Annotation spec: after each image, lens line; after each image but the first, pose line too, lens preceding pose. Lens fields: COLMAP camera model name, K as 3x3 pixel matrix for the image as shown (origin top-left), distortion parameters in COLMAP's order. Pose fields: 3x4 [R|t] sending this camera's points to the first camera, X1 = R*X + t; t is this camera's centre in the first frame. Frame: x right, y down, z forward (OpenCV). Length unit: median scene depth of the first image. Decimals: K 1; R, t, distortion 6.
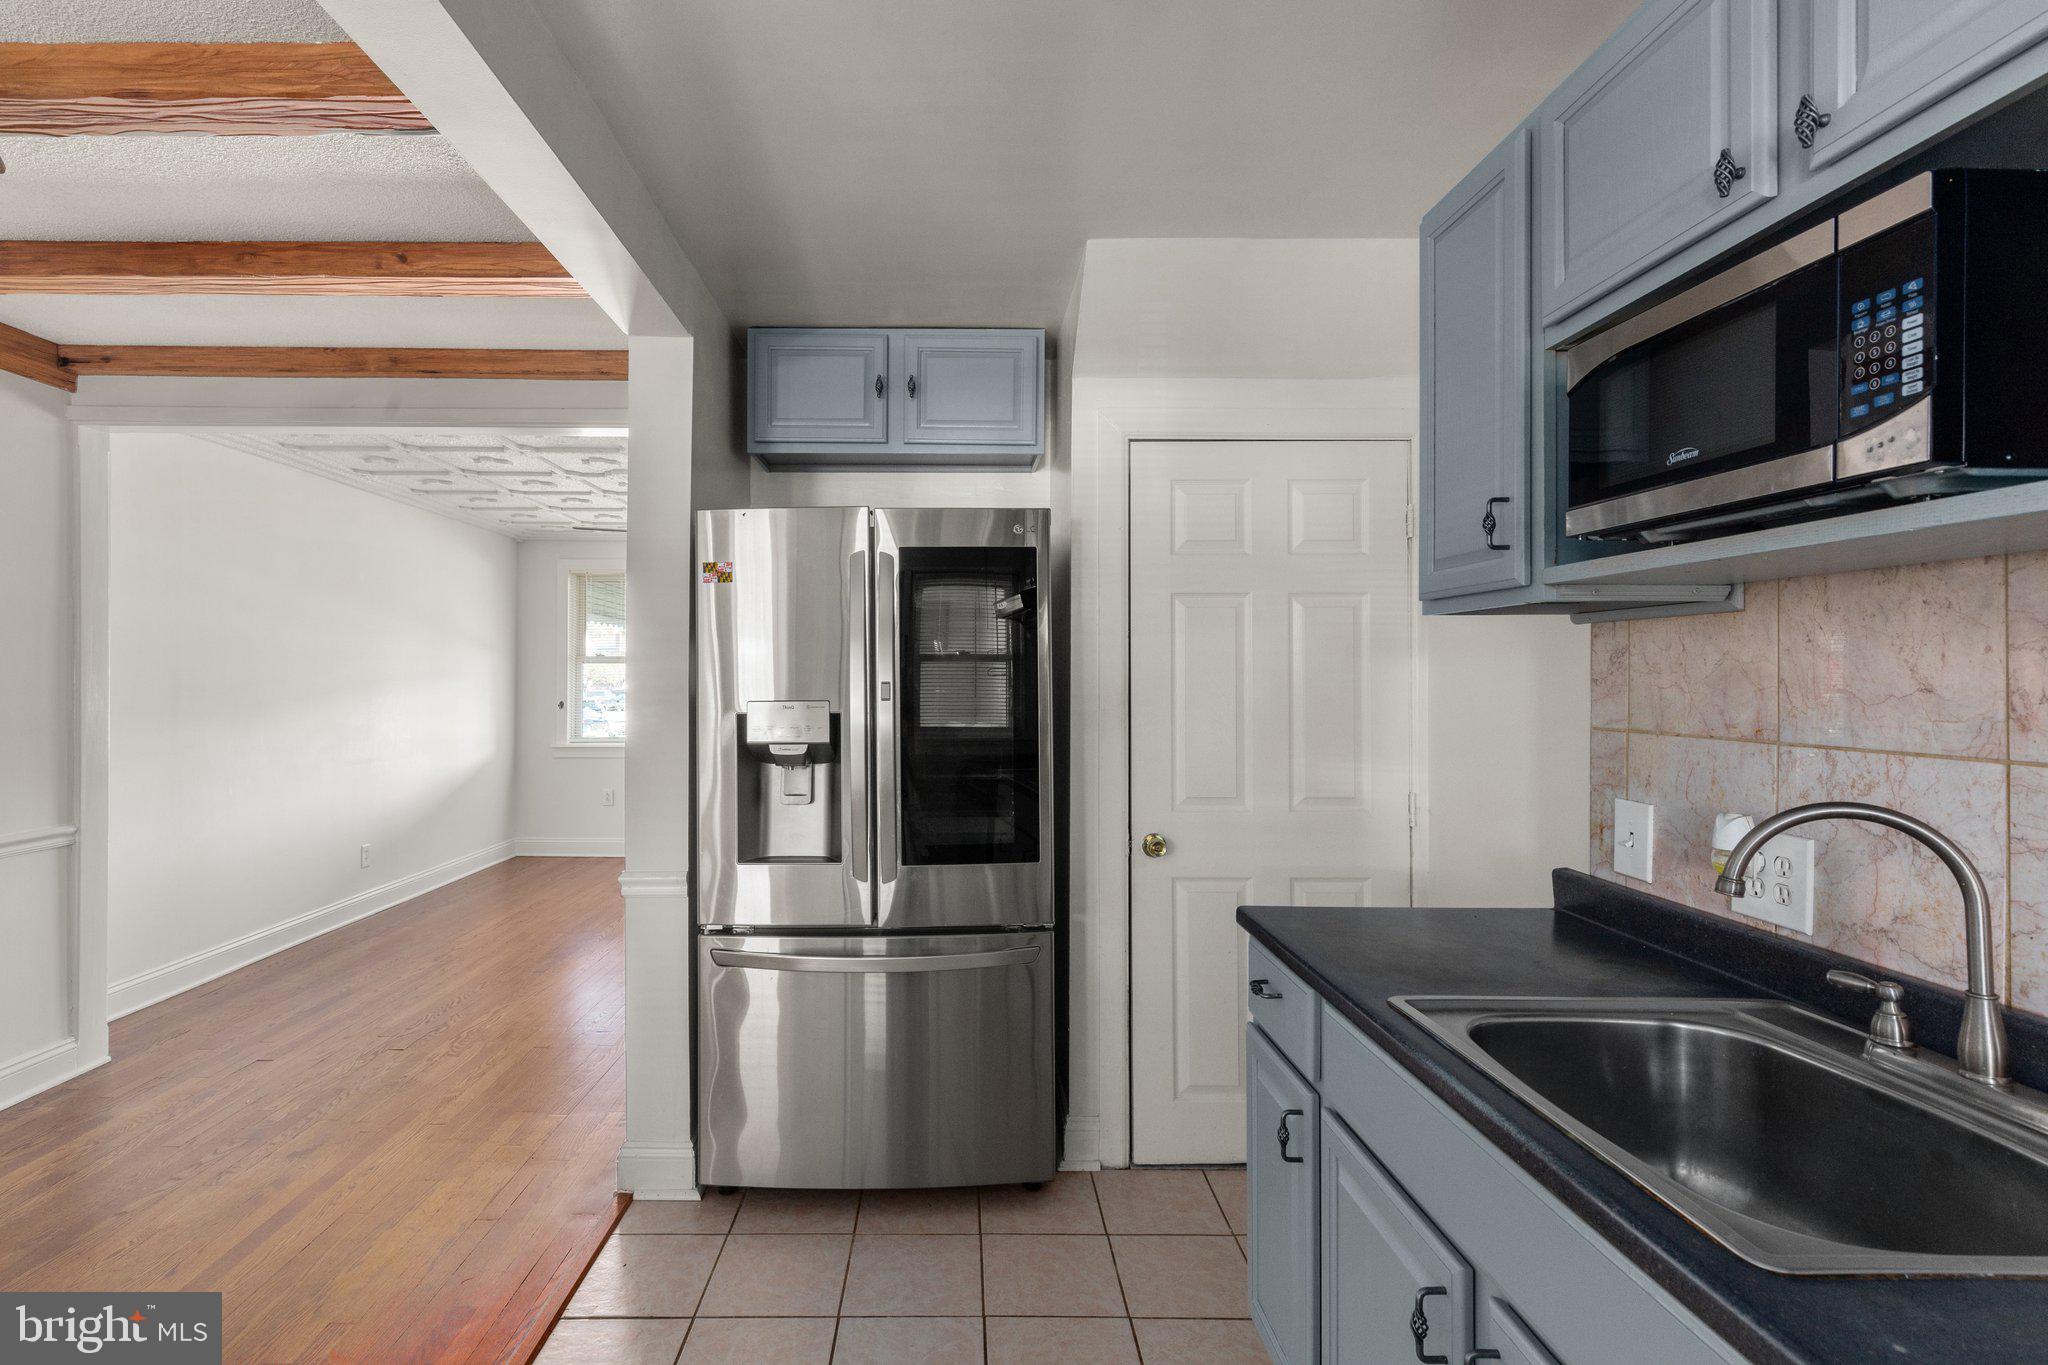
lens RADIAL K [[975.2, 0, 934.4], [0, 975.2, 671.9], [0, 0, 1]] dist [0.011899, -0.001460]
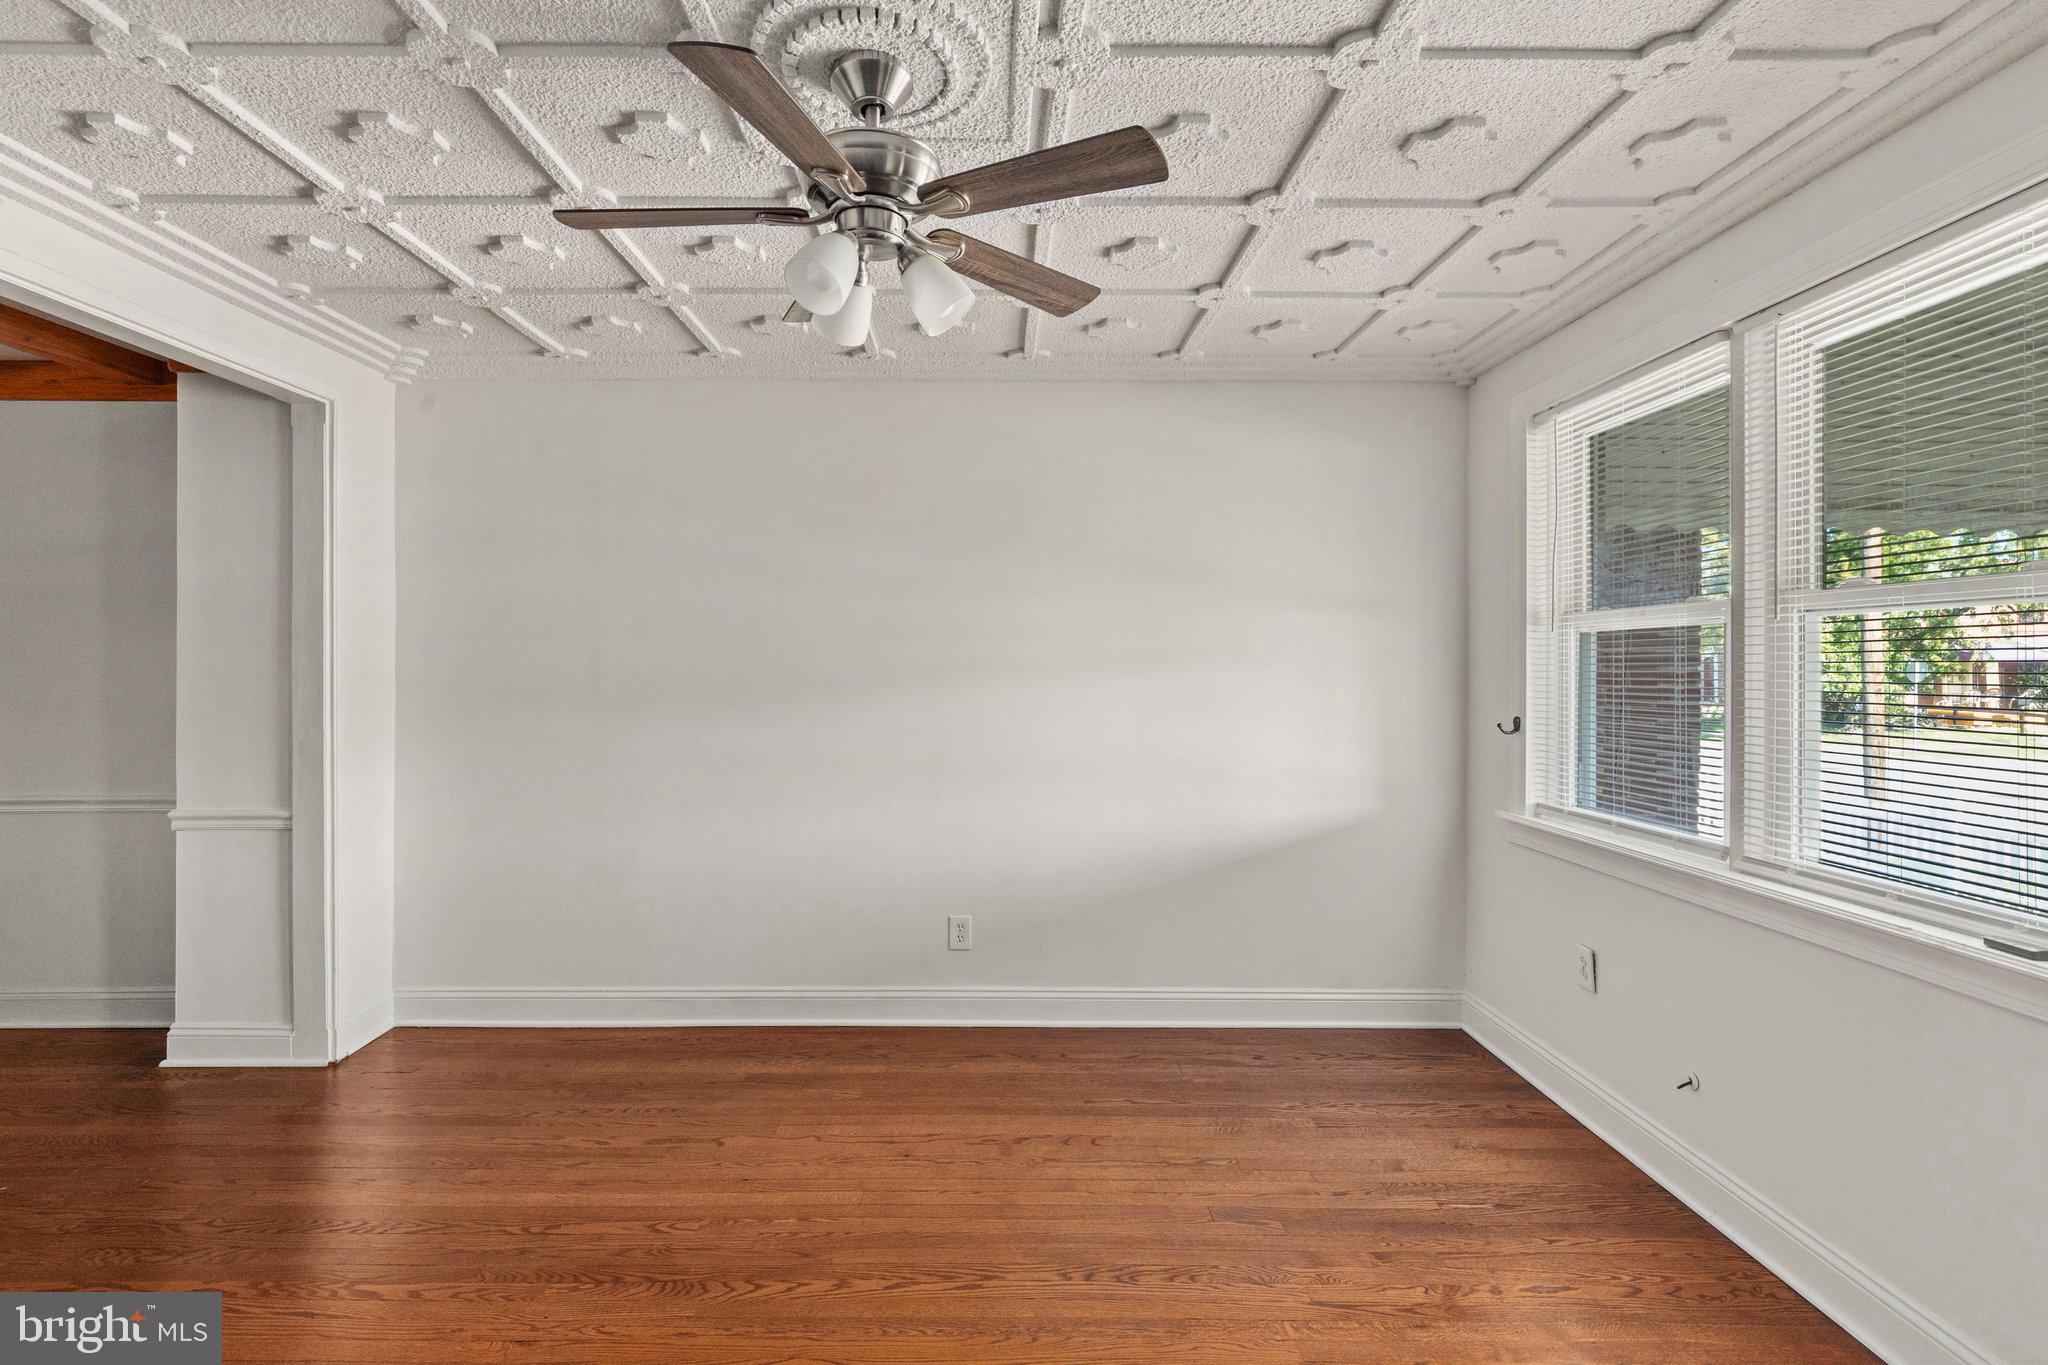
lens RADIAL K [[887.1, 0, 999.0], [0, 887.1, 670.9], [0, 0, 1]] dist [-0.002284, -0.000087]
pose [[0.025990, 0.002226, -0.999660, 0.025810], [0.003010, 0.999993, 0.002305, 0.017944], [0.999658, -0.003069, 0.025983, 1.758608]]
